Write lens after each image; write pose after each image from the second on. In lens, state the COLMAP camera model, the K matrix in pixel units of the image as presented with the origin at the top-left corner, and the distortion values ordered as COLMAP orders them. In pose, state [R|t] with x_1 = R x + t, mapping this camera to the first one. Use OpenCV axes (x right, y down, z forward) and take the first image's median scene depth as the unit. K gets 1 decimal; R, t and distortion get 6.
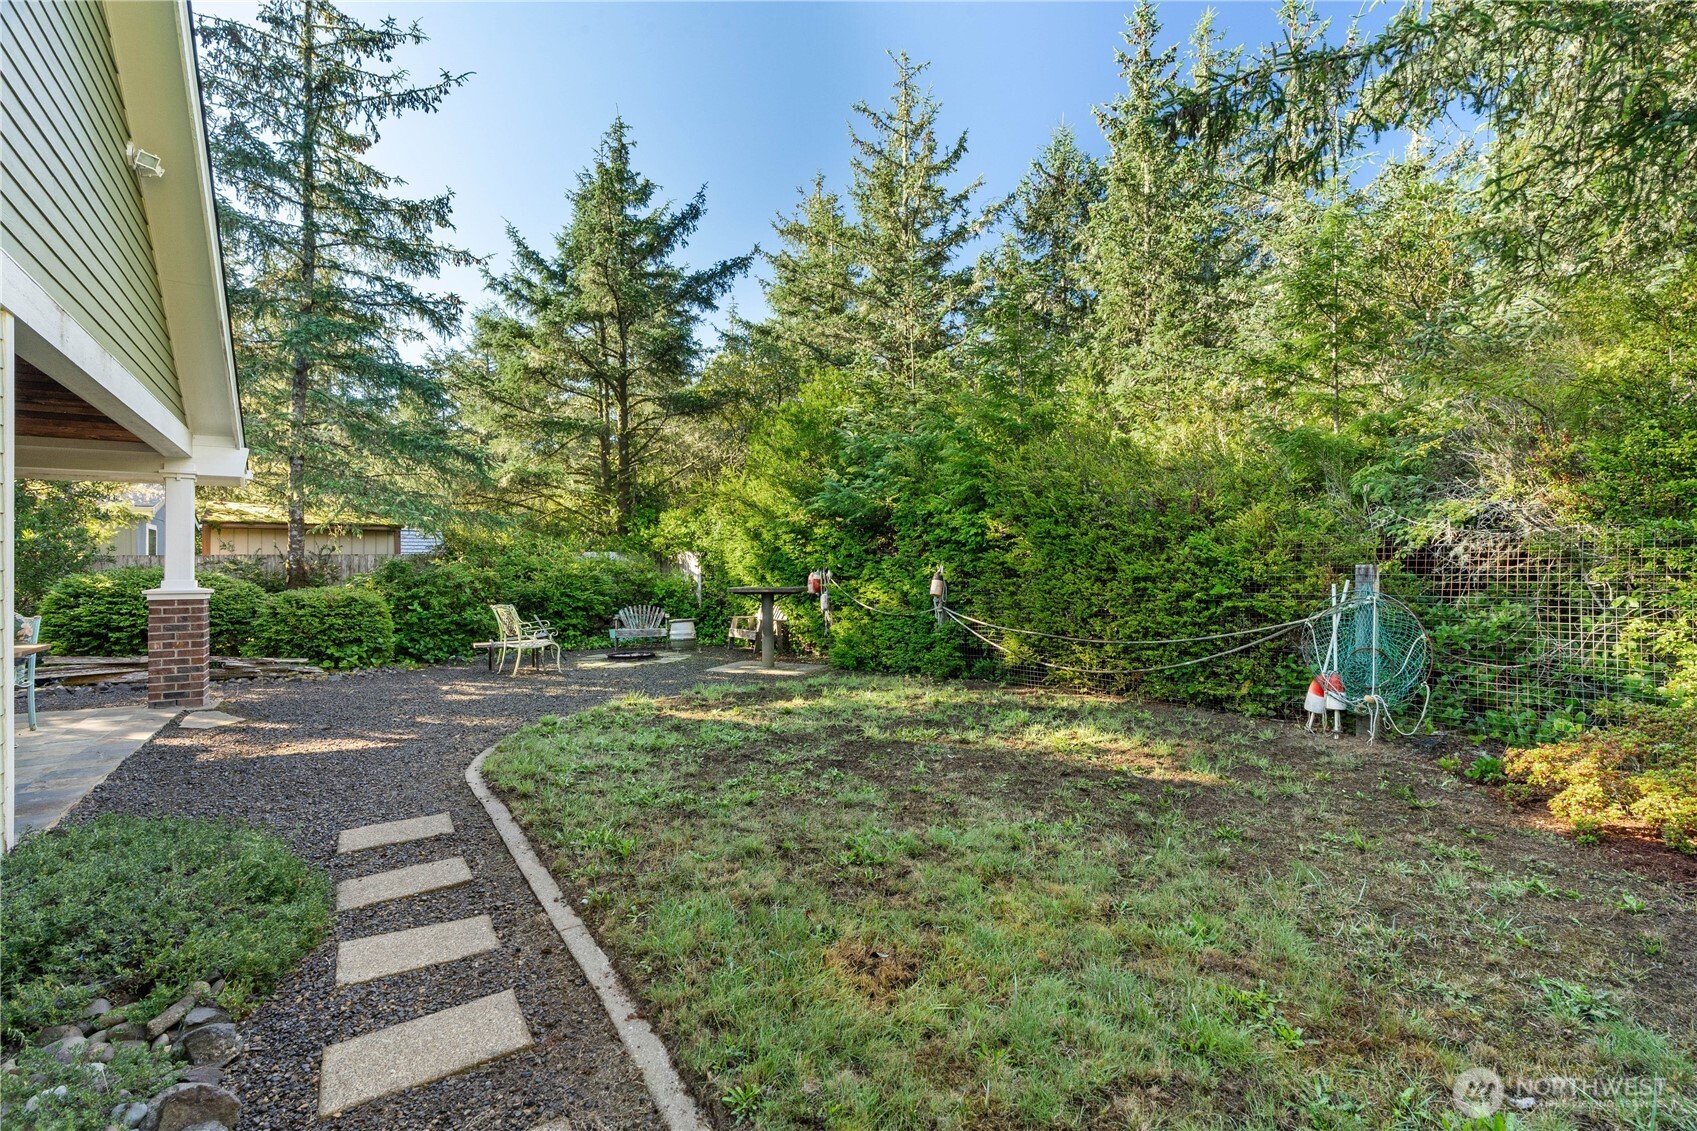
lens RADIAL K [[771.8, 0, 846.7], [0, 771.8, 569.9], [0, 0, 1]] dist [0.000340, 0.000159]
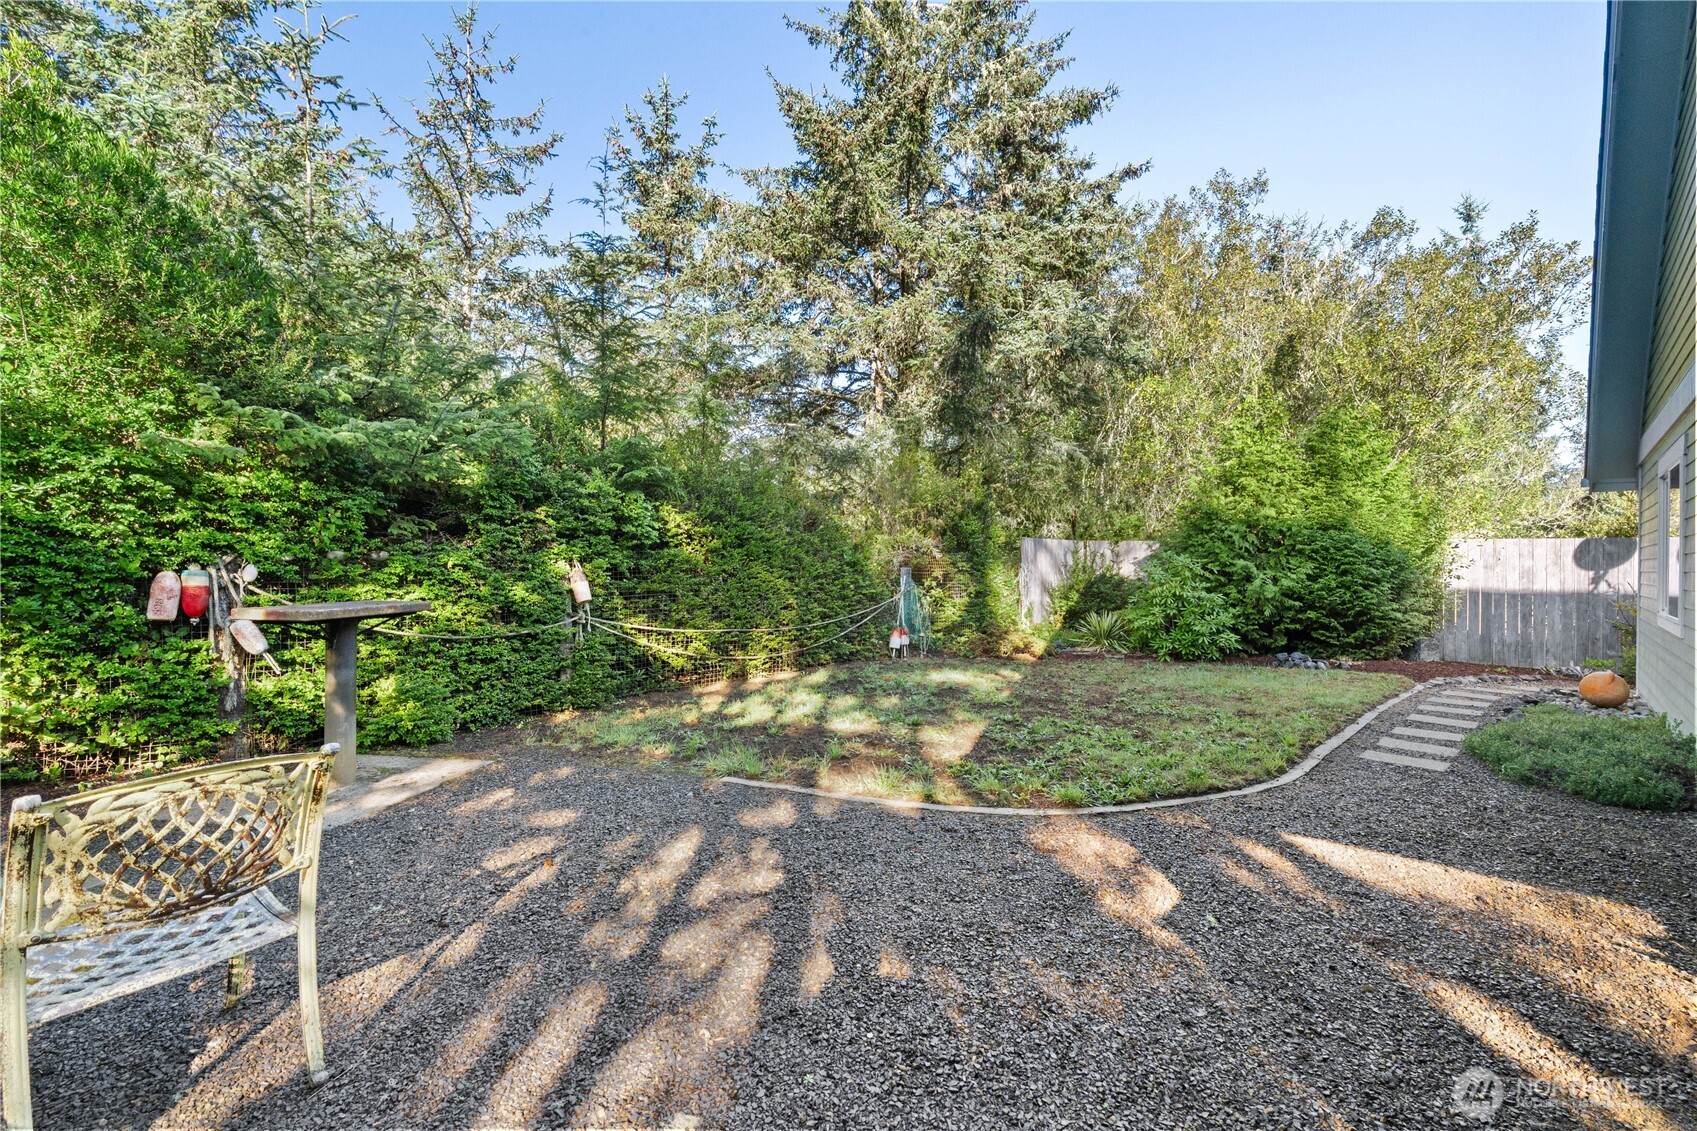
lens RADIAL K [[771.8, 0, 852.4], [0, 771.8, 562.0], [0, 0, 1]] dist [0.000340, 0.000159]
pose [[-0.237714, -0.000220, 0.971335, -0.724830], [-0.014048, 0.999896, -0.003211, -0.007250], [-0.971234, -0.014409, -0.237692, 0.974515]]
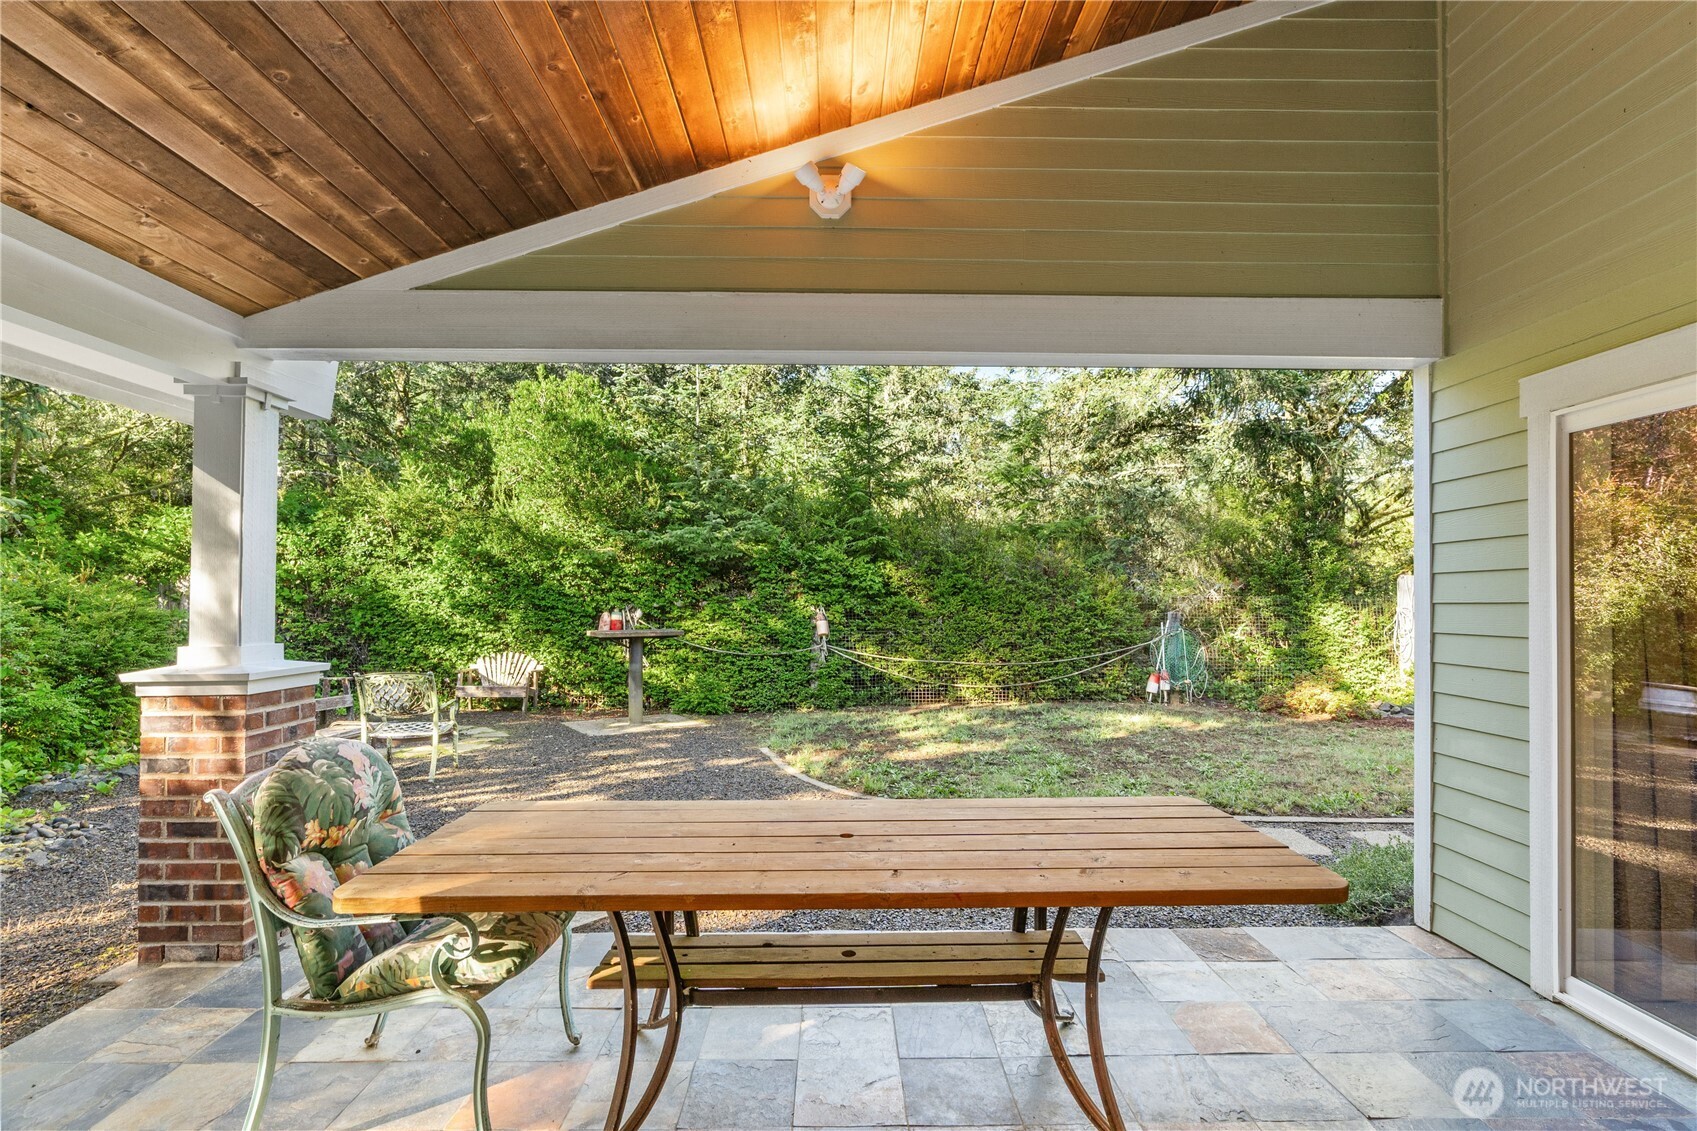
lens RADIAL K [[771.8, 0, 849.0], [0, 771.8, 600.5], [0, 0, 1]] dist [0.000340, 0.000159]
pose [[0.543022, 0.001644, 0.839717, -0.833867], [-0.008995, 0.999952, 0.003859, -0.020978], [-0.839670, -0.009648, 0.543011, 0.390356]]
